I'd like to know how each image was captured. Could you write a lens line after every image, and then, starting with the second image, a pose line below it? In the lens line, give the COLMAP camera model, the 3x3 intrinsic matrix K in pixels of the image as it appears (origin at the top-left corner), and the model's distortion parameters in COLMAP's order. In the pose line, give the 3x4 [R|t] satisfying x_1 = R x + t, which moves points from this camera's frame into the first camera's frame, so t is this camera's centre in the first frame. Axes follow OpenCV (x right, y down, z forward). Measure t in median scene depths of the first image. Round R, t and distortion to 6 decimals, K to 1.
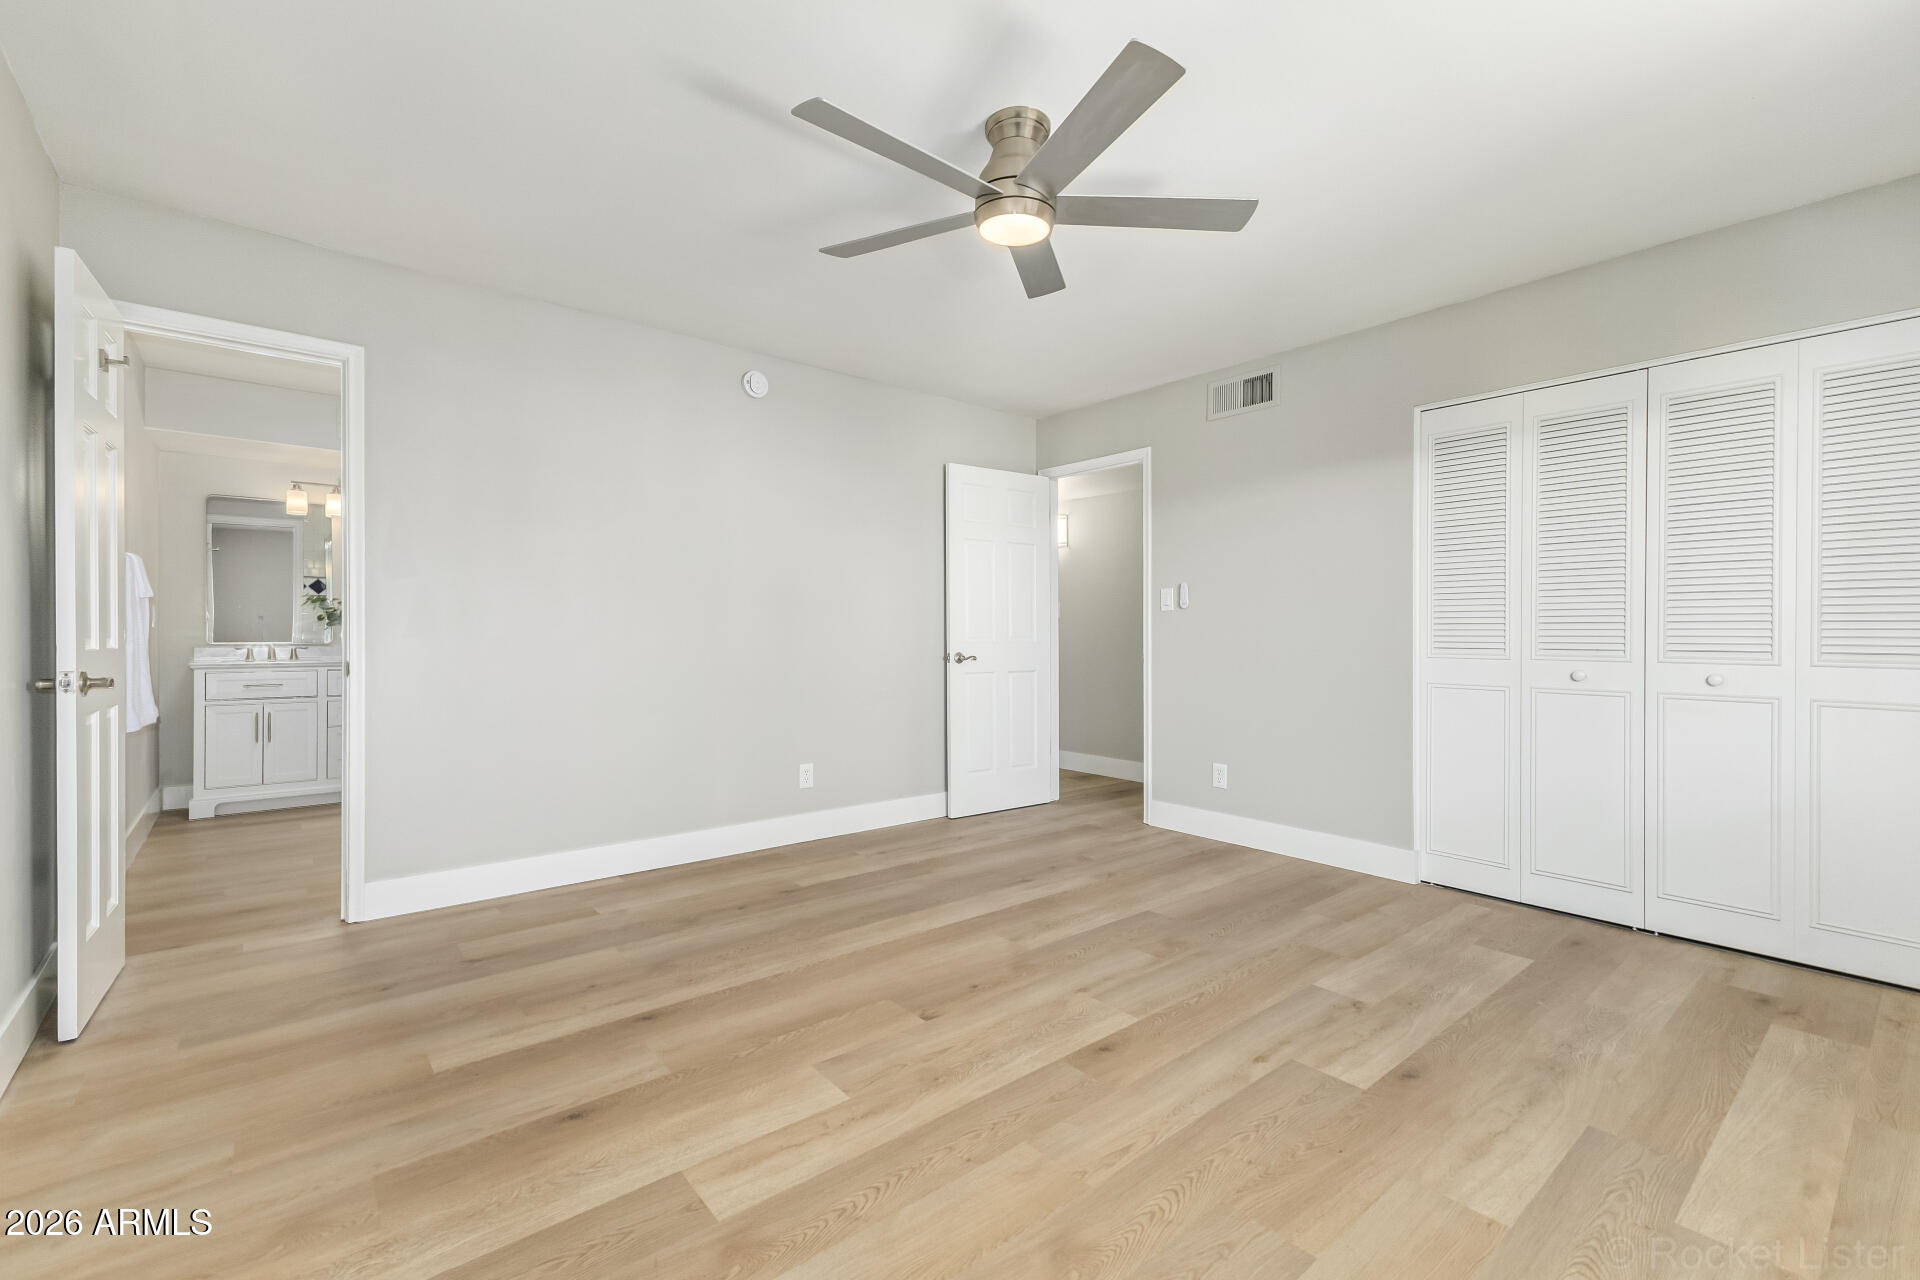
lens RADIAL K [[851.6, 0, 970.9], [0, 851.6, 643.7], [0, 0, 1]] dist [-0.000964, -0.000097]
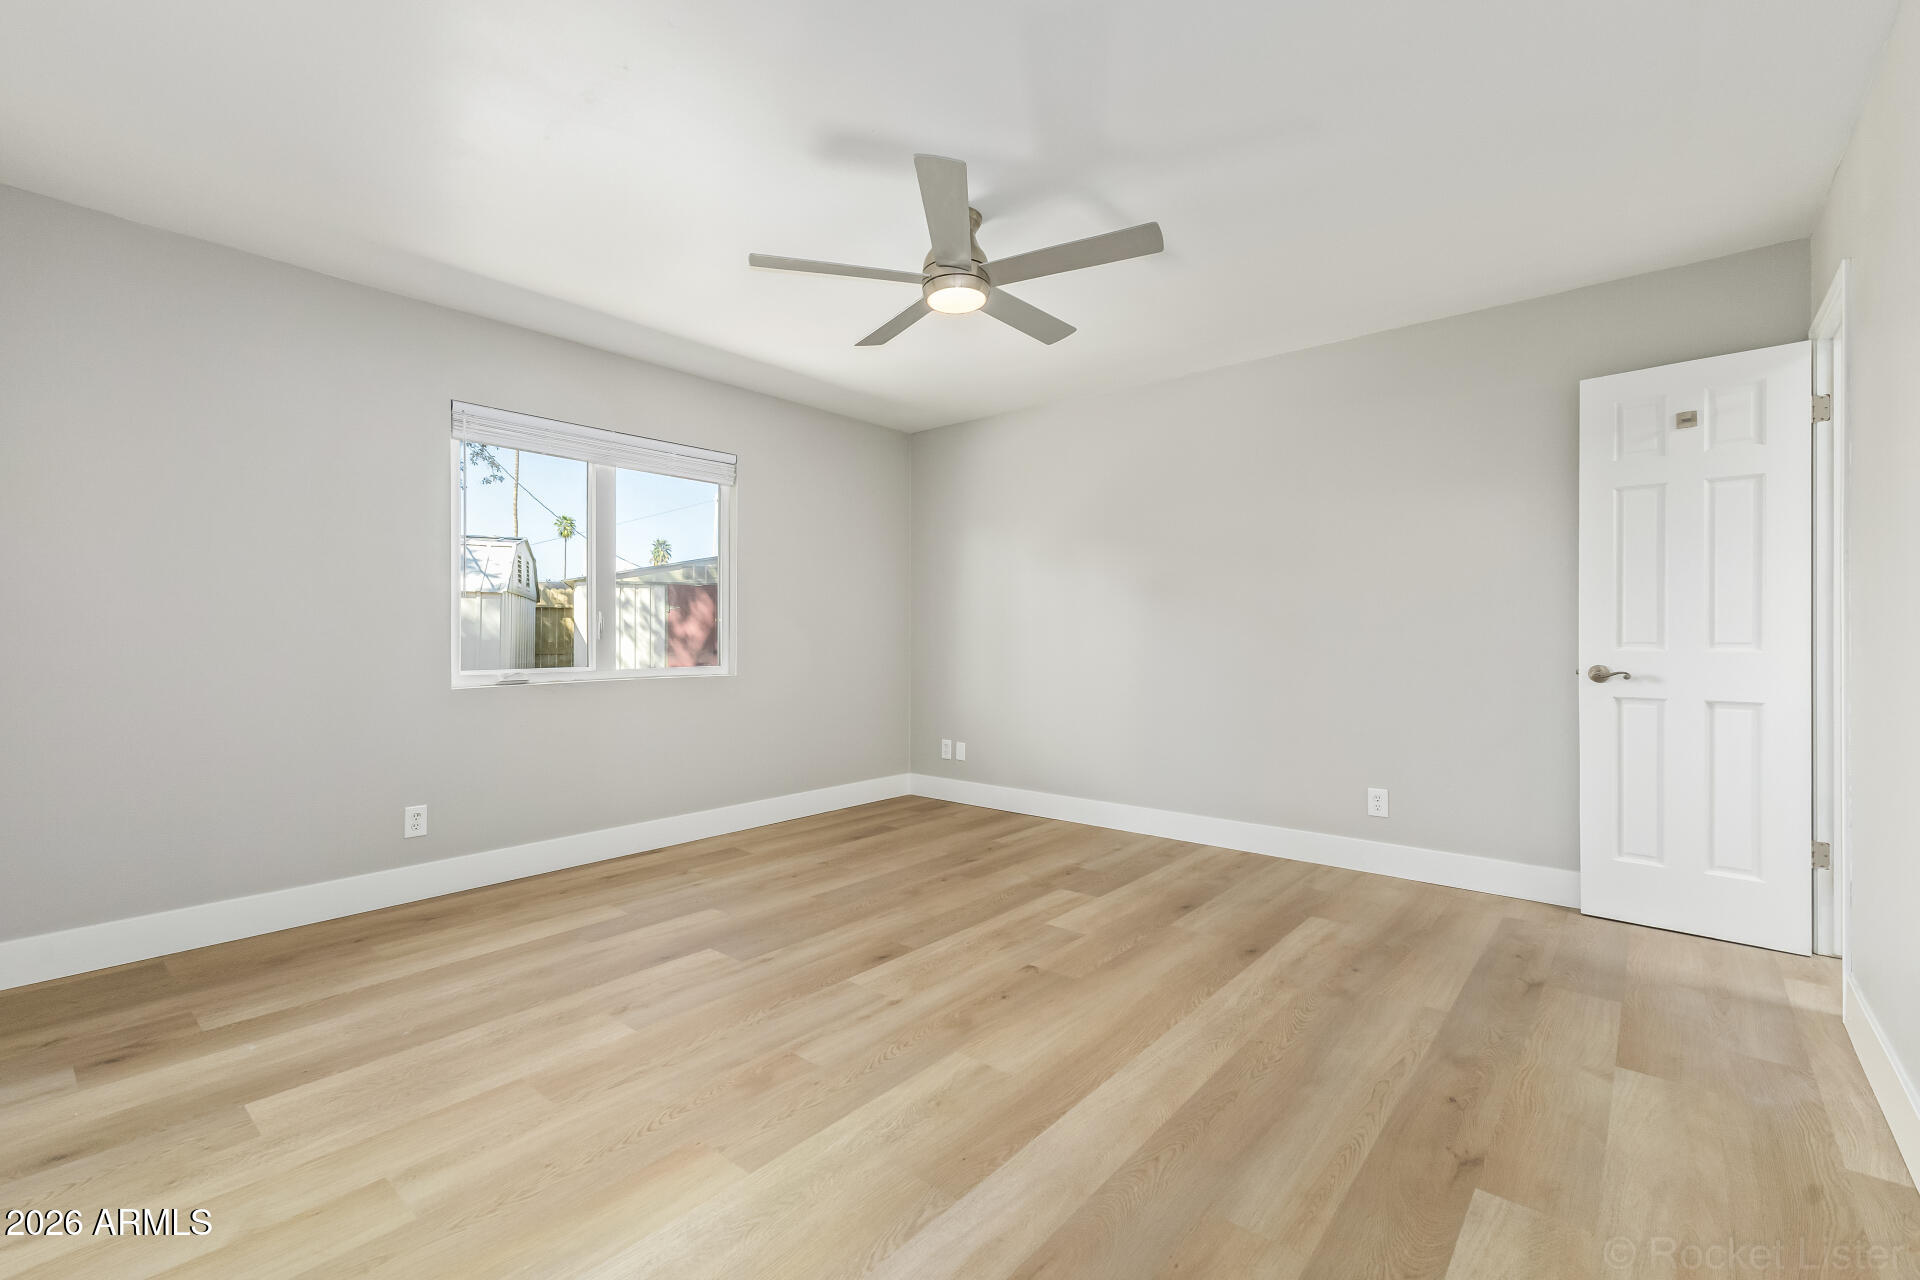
lens RADIAL K [[851.6, 0, 958.1], [0, 851.6, 632.9], [0, 0, 1]] dist [-0.000964, -0.000097]
pose [[-0.987758, -0.001071, -0.155992, 0.208935], [-0.002209, 0.999972, 0.007123, -0.025105], [0.155980, 0.007381, -0.987733, 1.945396]]
